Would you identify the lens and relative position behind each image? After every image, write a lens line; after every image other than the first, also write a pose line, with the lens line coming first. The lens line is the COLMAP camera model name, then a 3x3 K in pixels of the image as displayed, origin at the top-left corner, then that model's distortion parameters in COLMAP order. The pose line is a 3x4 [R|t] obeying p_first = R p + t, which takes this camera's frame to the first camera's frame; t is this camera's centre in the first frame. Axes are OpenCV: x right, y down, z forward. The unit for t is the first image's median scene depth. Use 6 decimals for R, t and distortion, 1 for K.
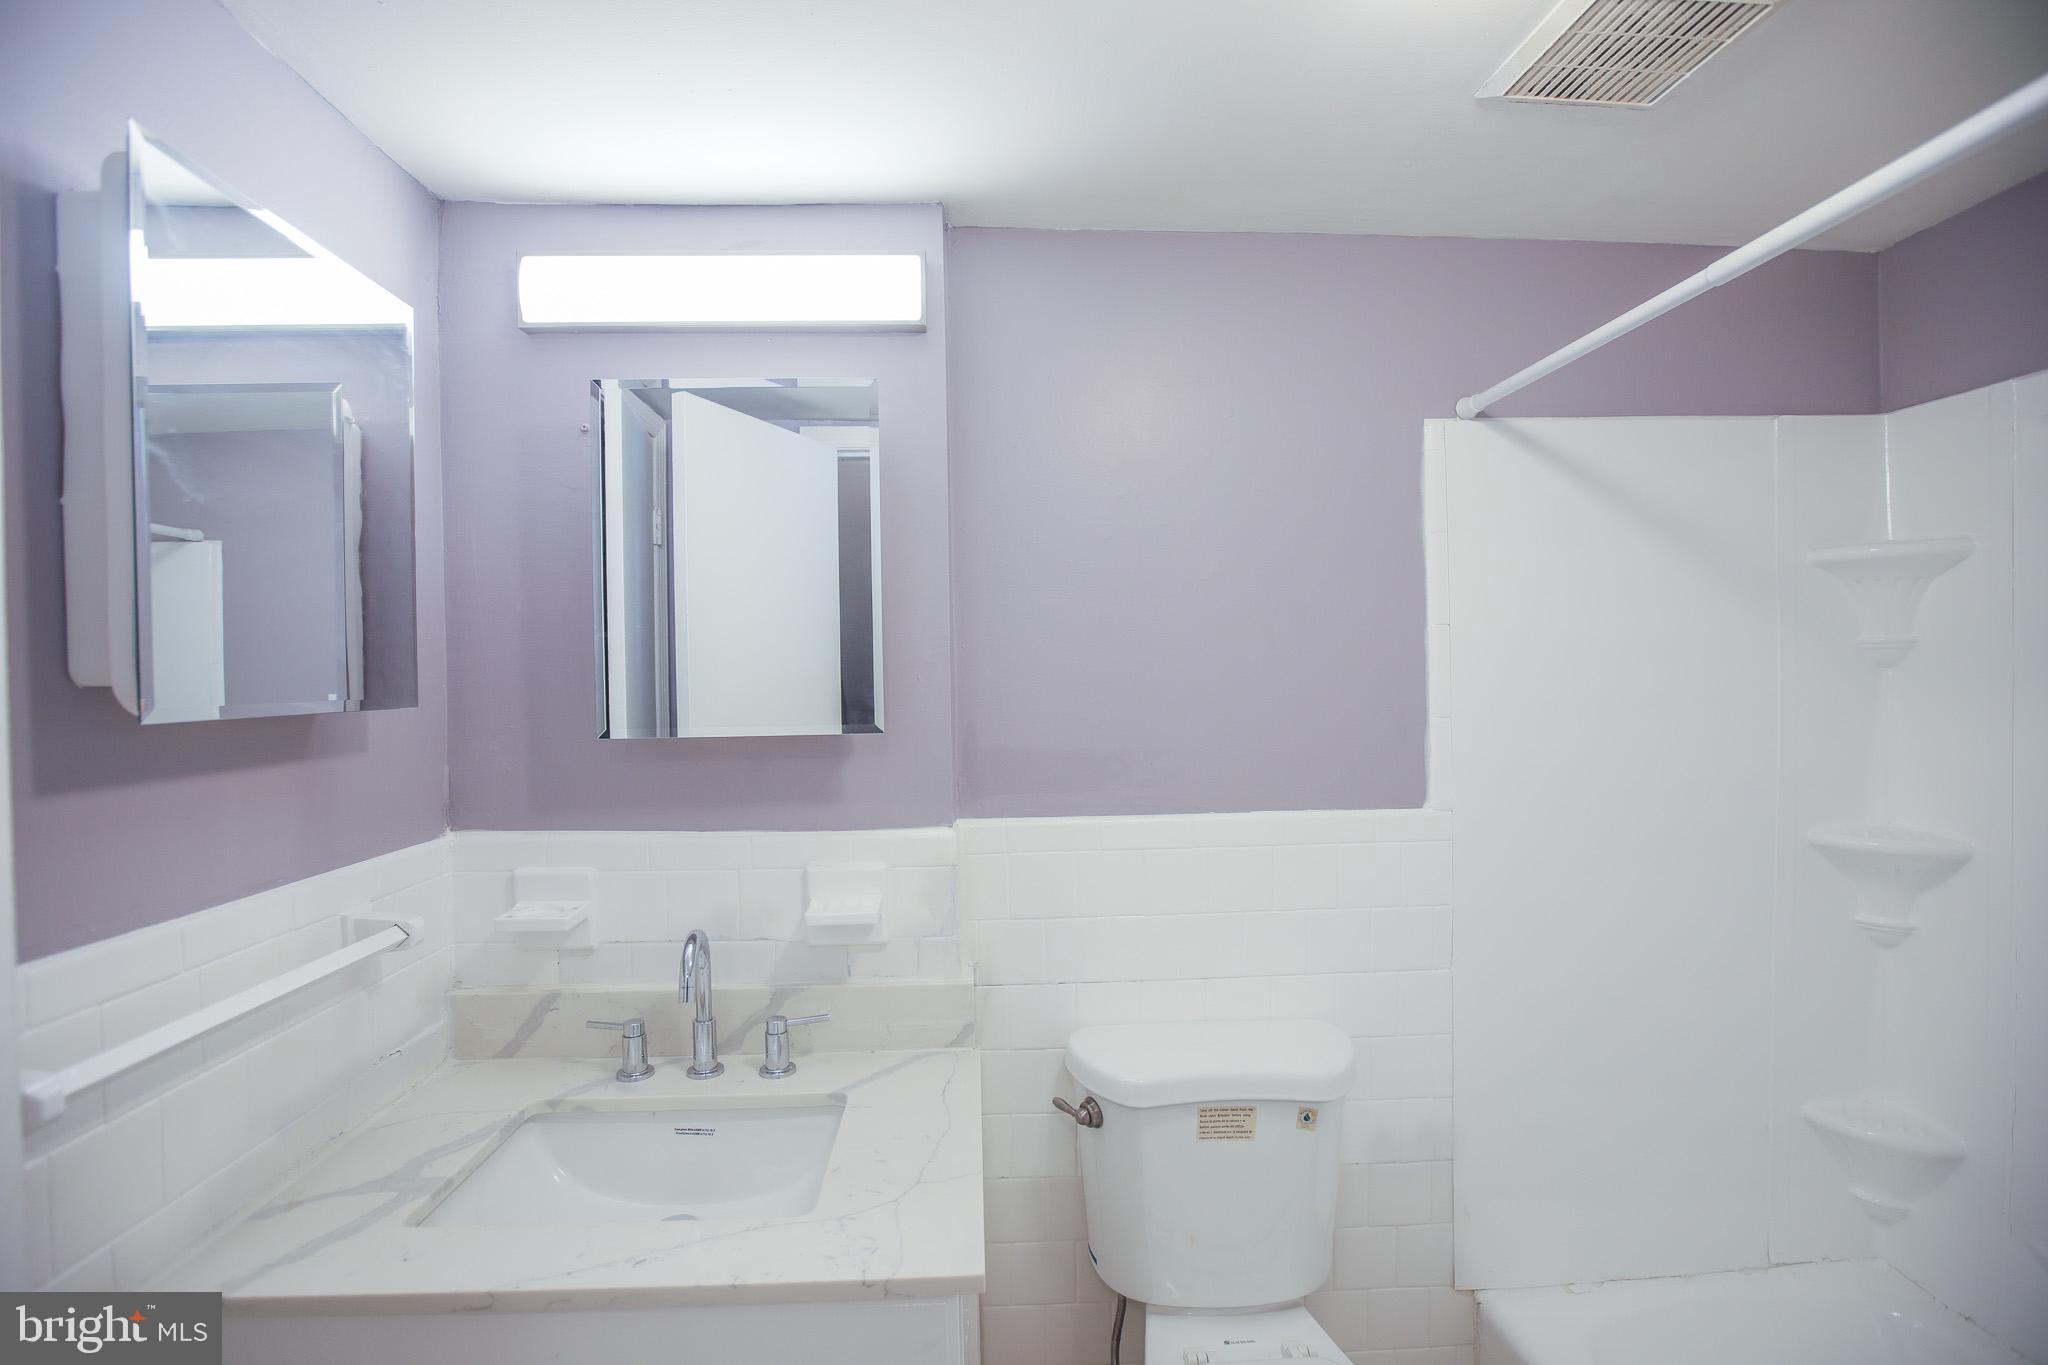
lens RADIAL K [[929.3, 0, 1014.3], [0, 929.3, 686.1], [0, 0, 1]] dist [-0.062833, 0.026395]
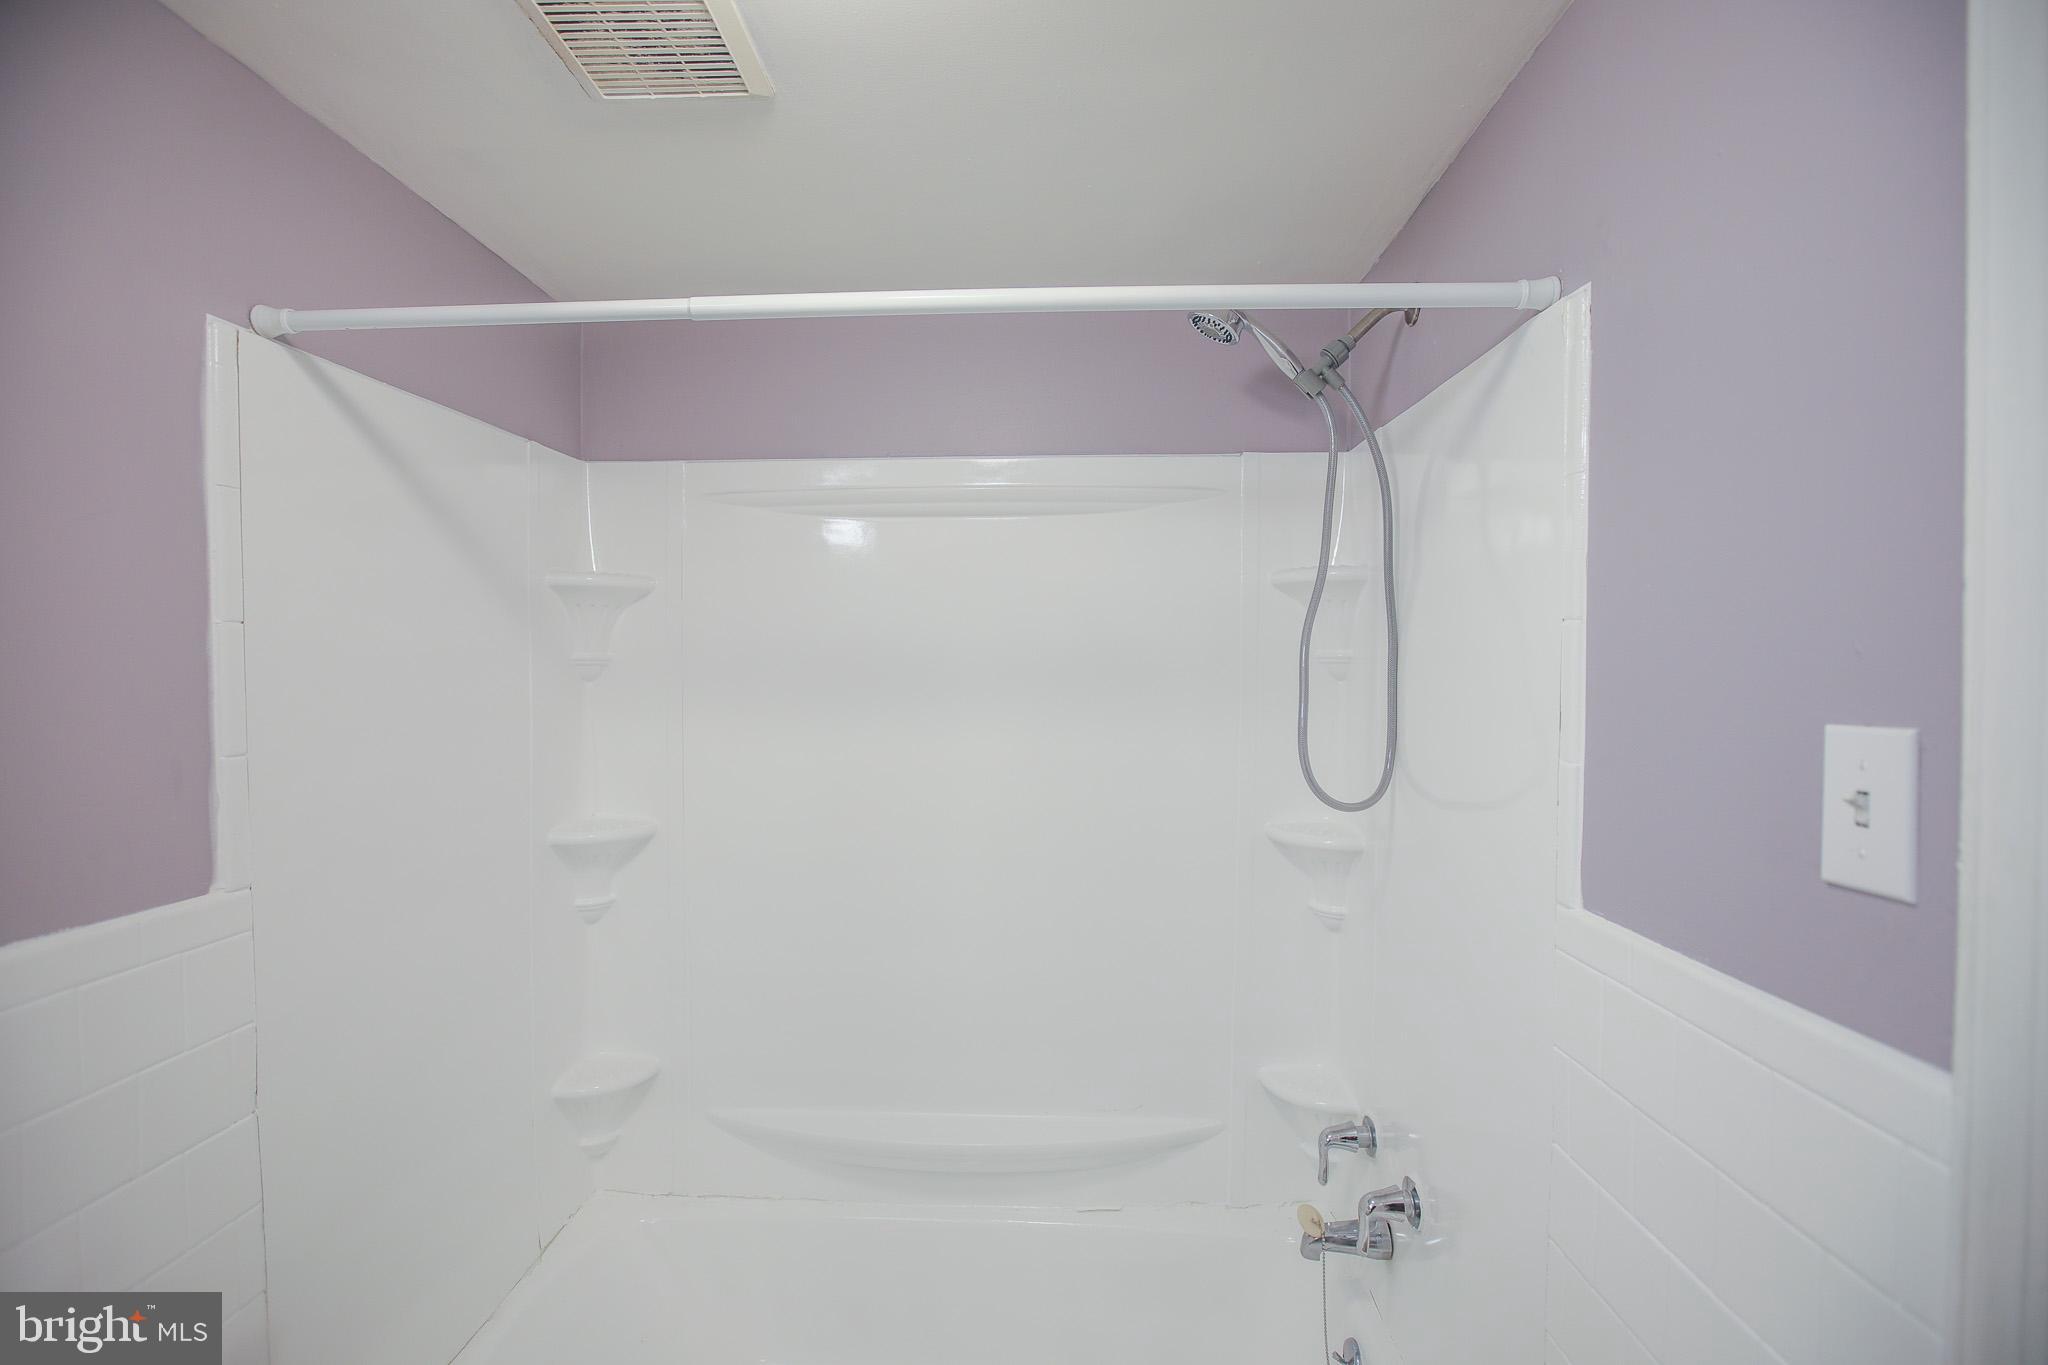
lens RADIAL K [[929.3, 0, 1014.3], [0, 929.3, 686.1], [0, 0, 1]] dist [-0.062833, 0.026395]
pose [[0.098428, -0.007164, 0.995118, -0.150034], [0.004430, 0.999967, 0.006760, -0.020514], [-0.995134, 0.003743, 0.098456, 0.347014]]
